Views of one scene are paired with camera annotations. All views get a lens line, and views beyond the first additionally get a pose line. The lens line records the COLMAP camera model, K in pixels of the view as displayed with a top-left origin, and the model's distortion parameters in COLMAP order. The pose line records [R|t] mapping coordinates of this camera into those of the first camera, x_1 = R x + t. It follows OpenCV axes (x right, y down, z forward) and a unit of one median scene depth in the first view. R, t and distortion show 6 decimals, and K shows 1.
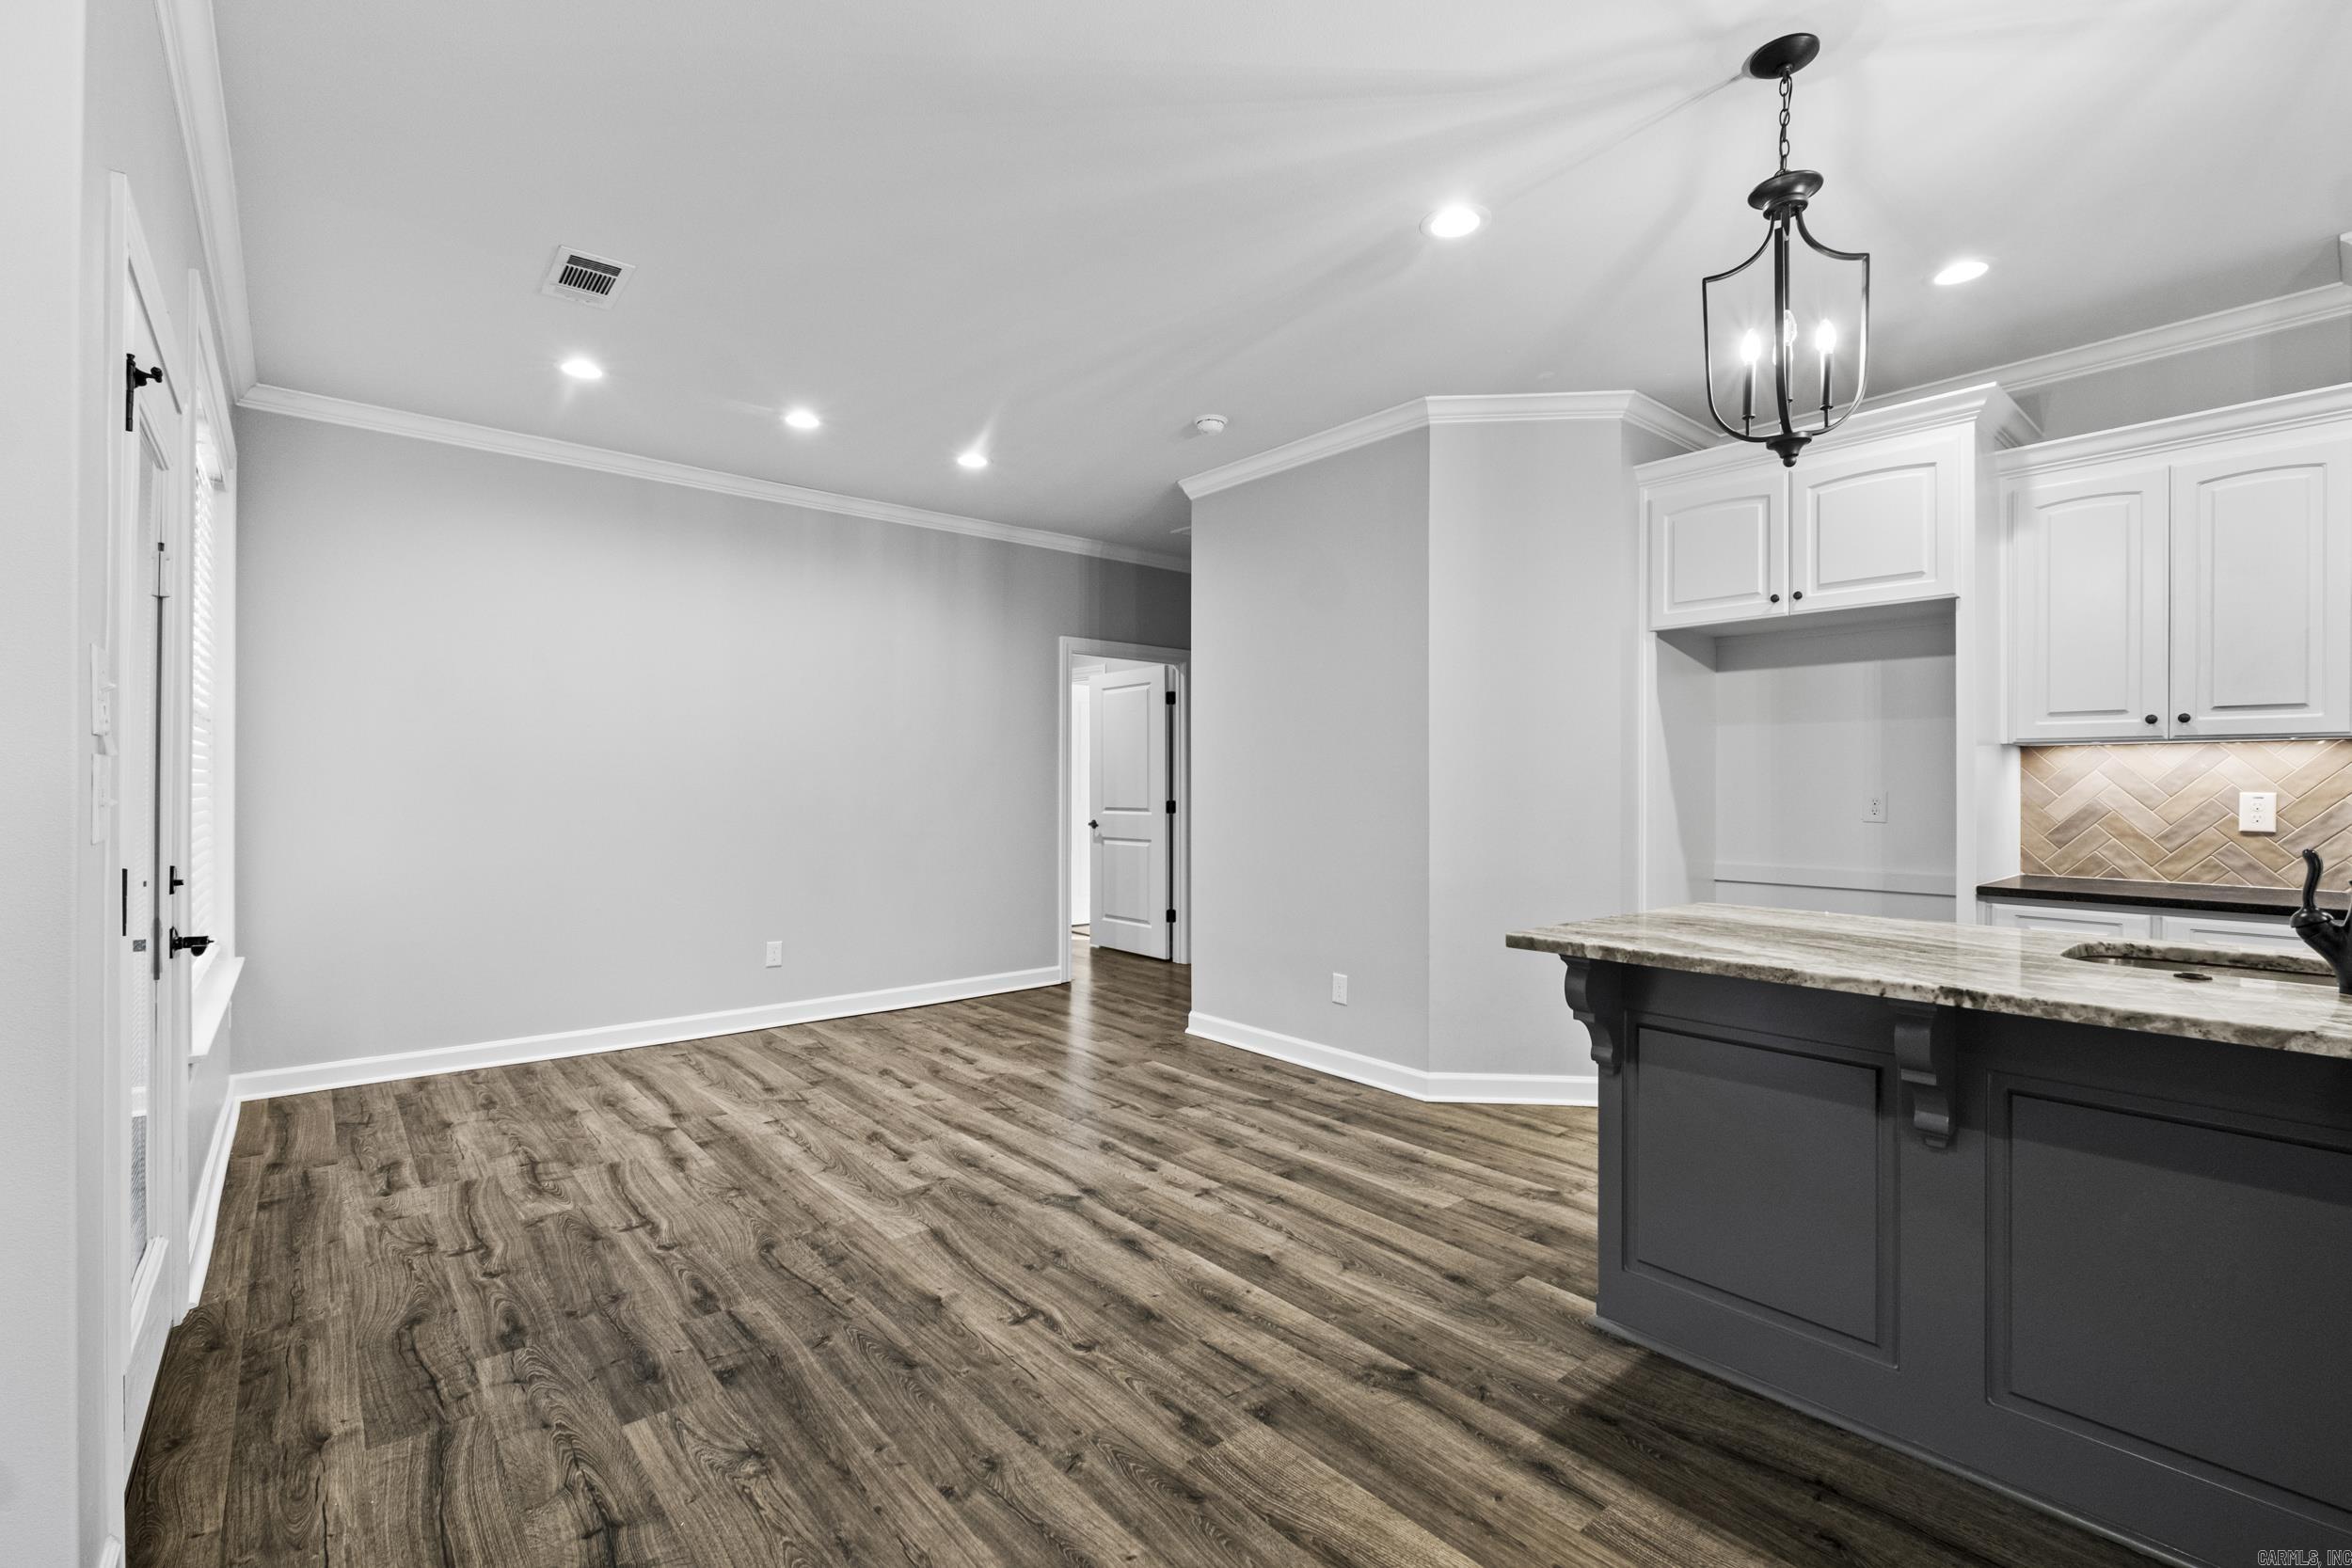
lens RADIAL K [[1031.3, 0, 1157.4], [0, 1031.3, 781.5], [0, 0, 1]] dist [-0.003956, -0.001436]
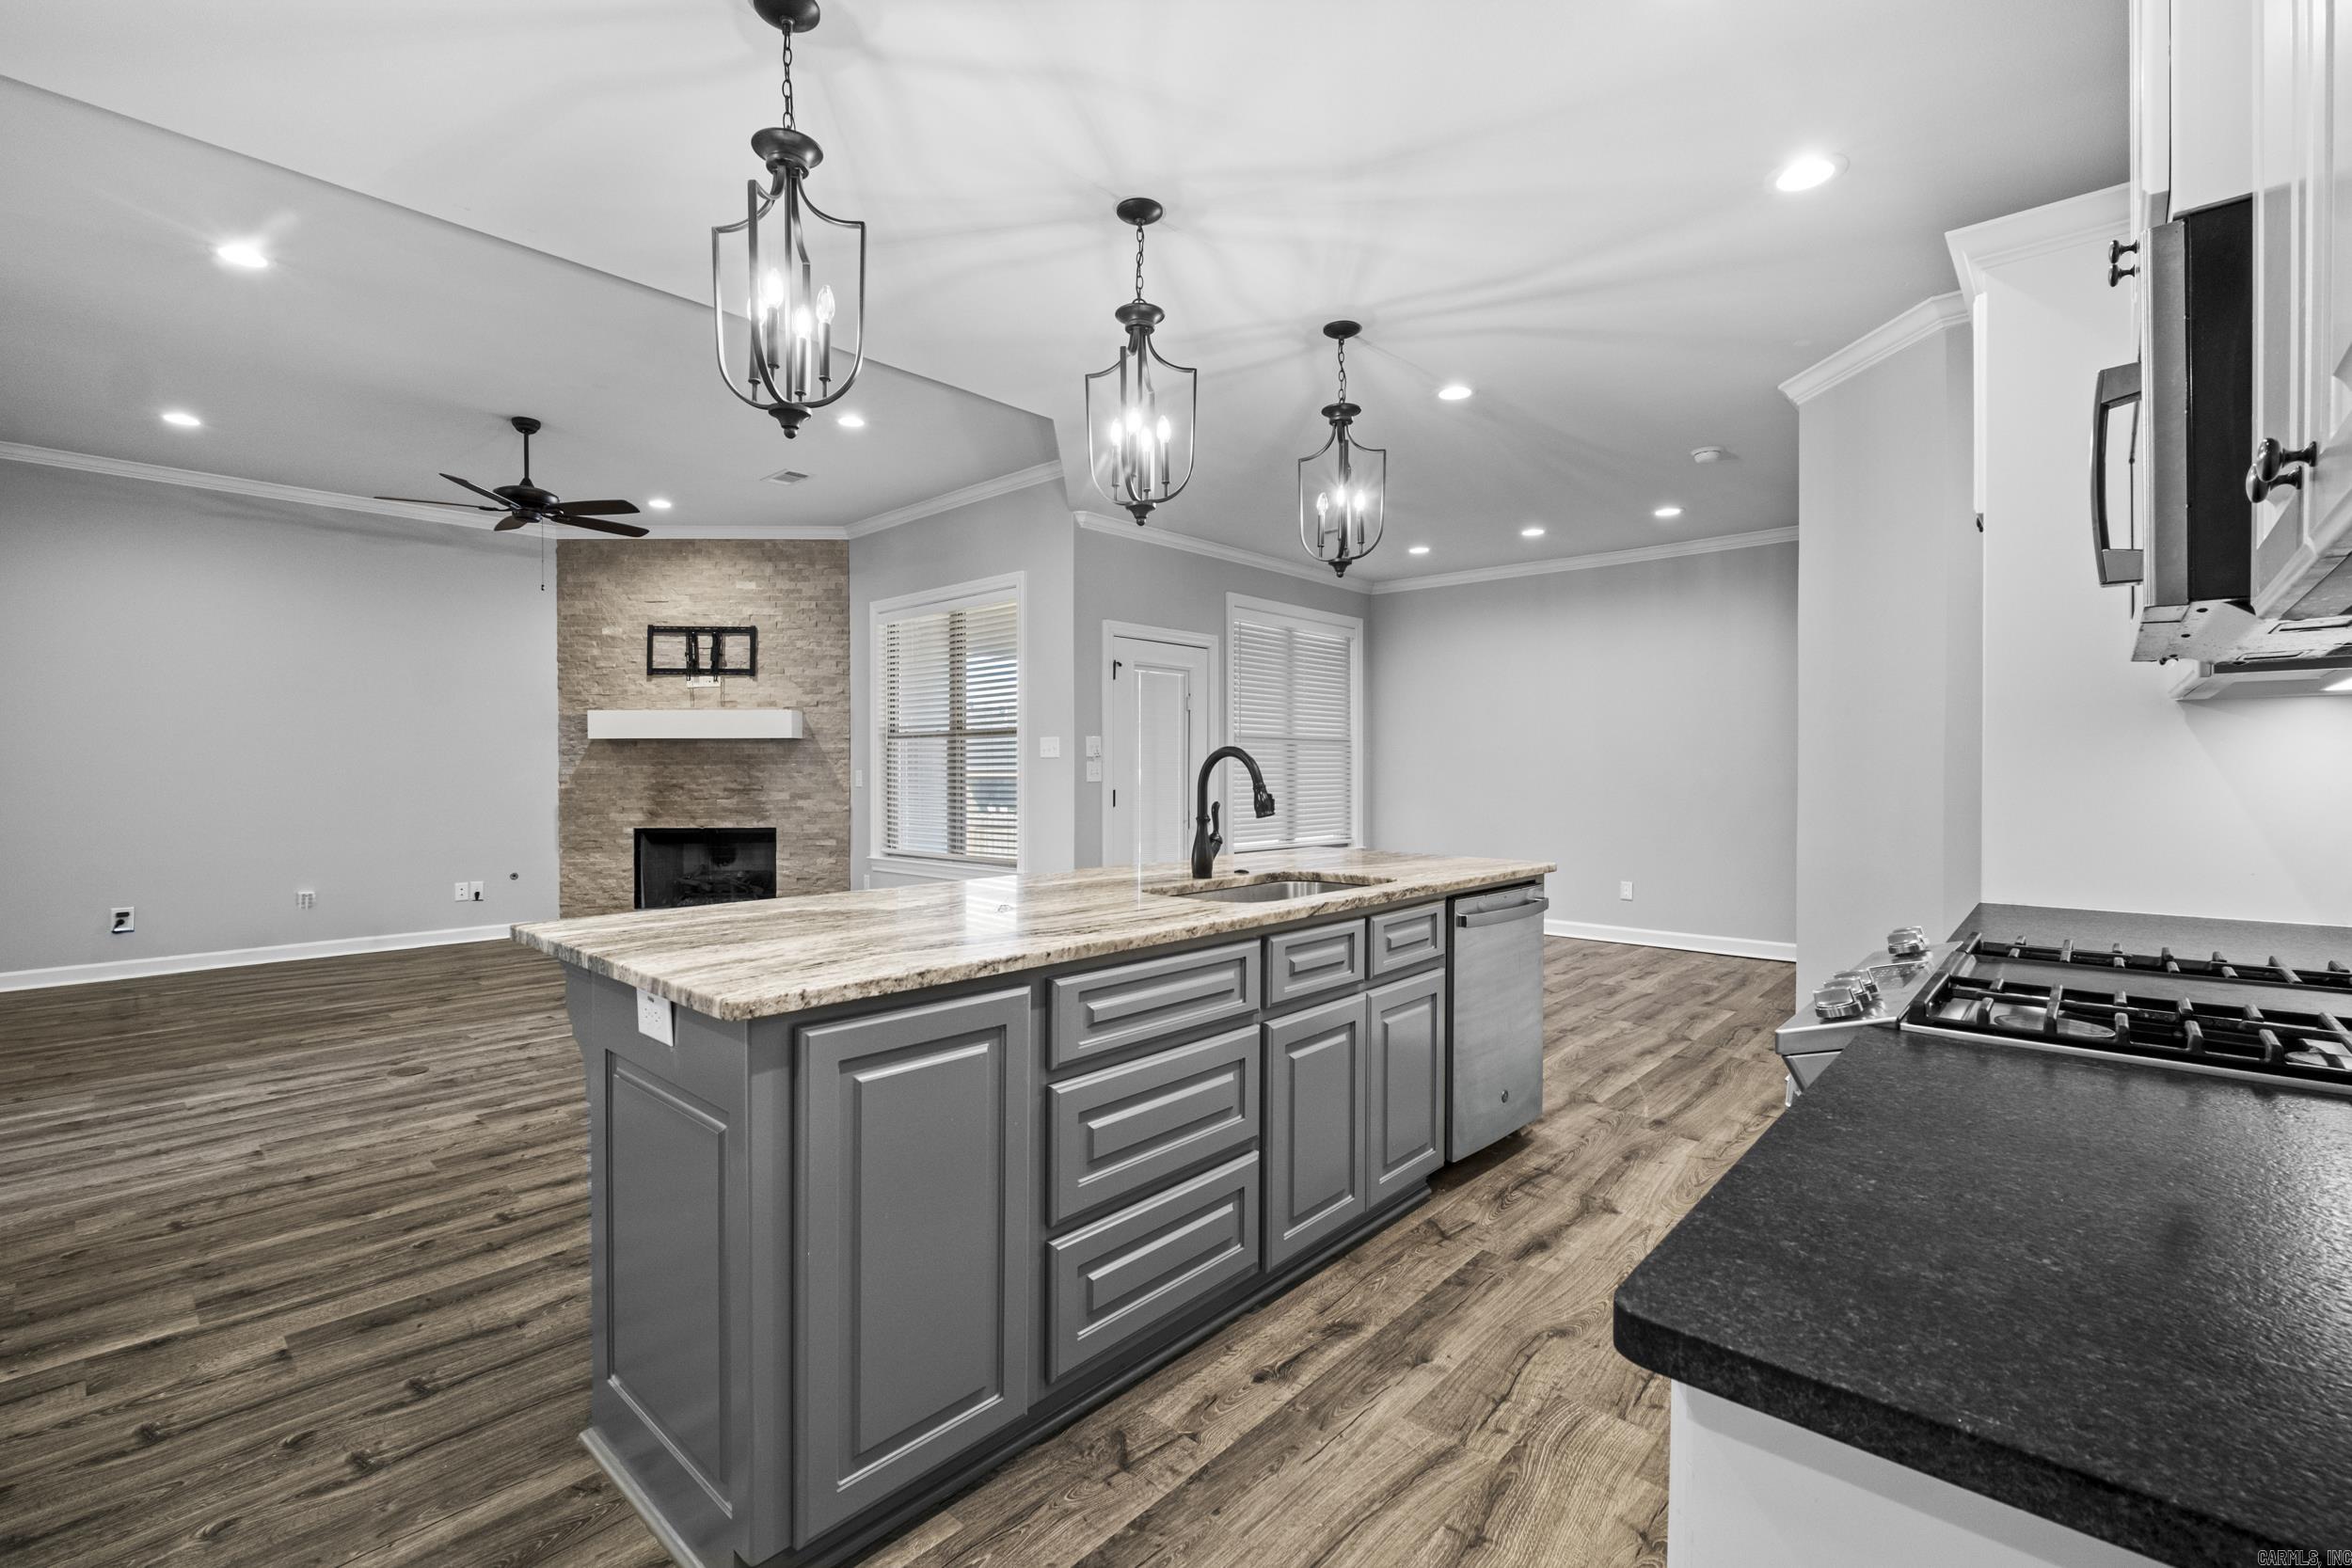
lens RADIAL K [[1031.3, 0, 1177.6], [0, 1031.3, 780.3], [0, 0, 1]] dist [-0.003956, -0.001436]
pose [[0.139169, 0.012182, -0.990194, 1.456063], [0.002908, 0.999915, 0.012710, 0.000828], [0.990264, -0.004649, 0.139122, 0.328594]]
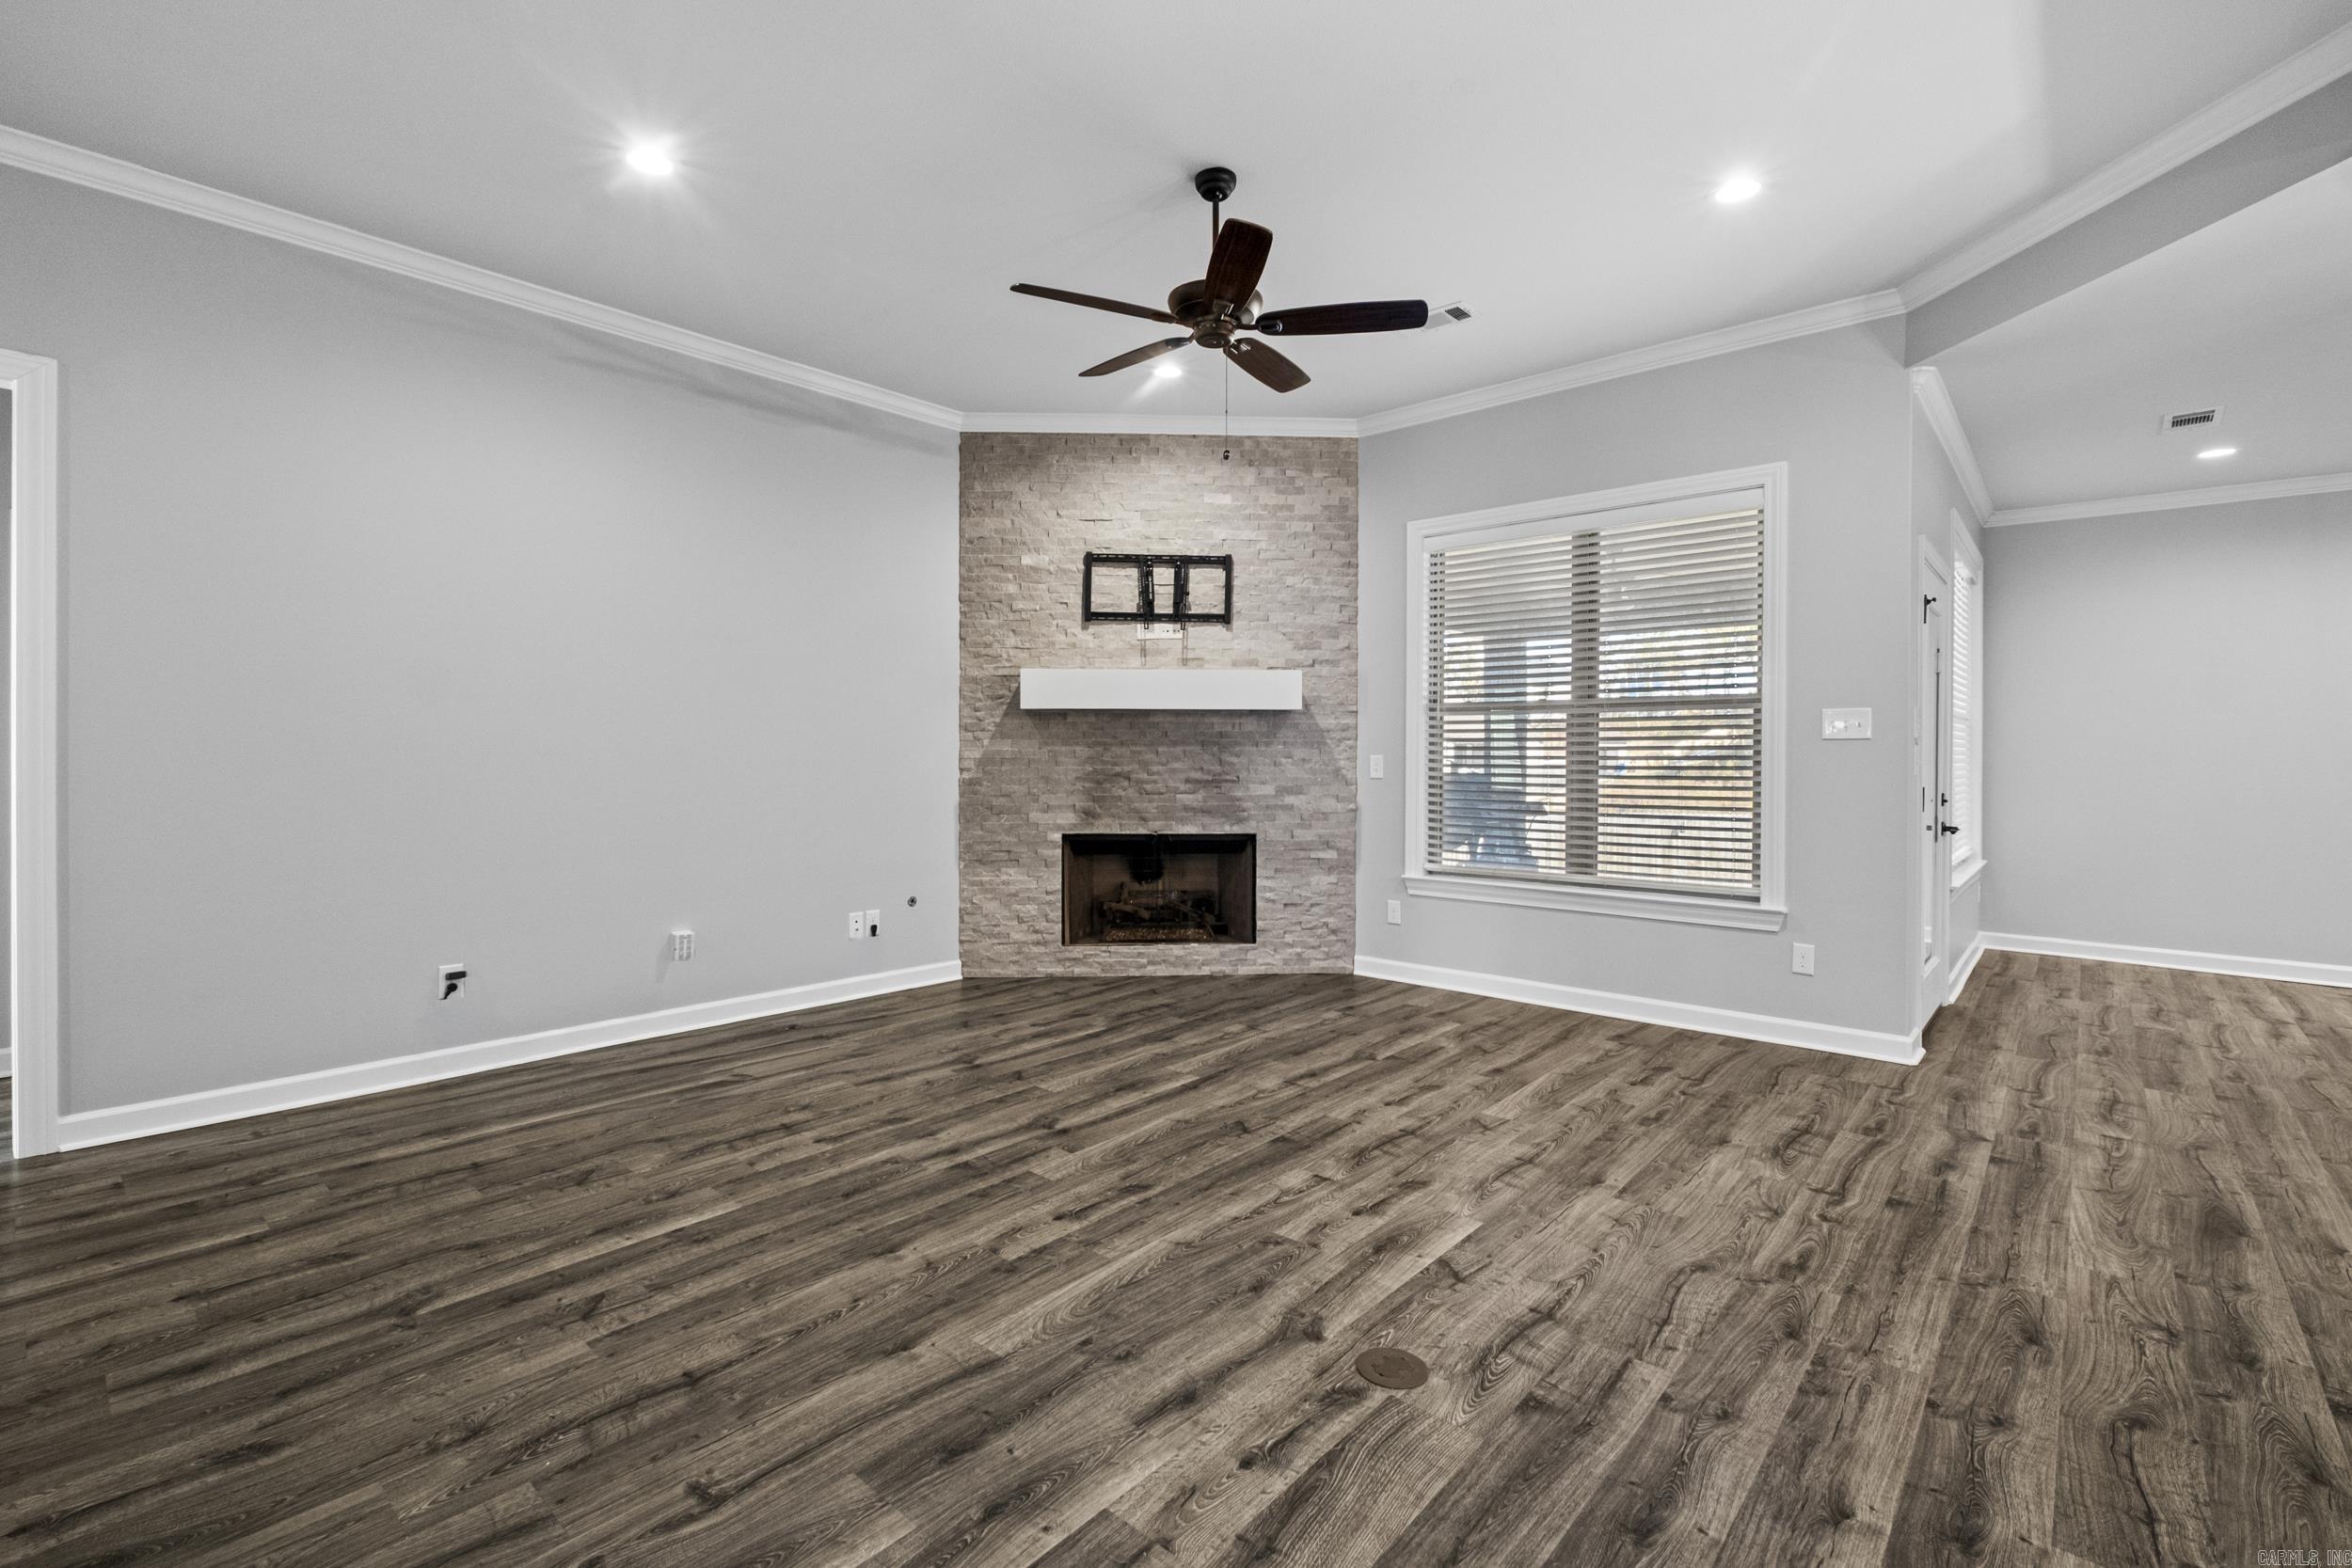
lens RADIAL K [[1031.3, 0, 1164.8], [0, 1031.3, 758.9], [0, 0, 1]] dist [-0.003956, -0.001436]
pose [[0.148230, 0.005349, -0.988938, 0.657014], [-0.003549, 0.999982, 0.004877, 0.004685], [0.988946, 0.002787, 0.148247, -0.659343]]
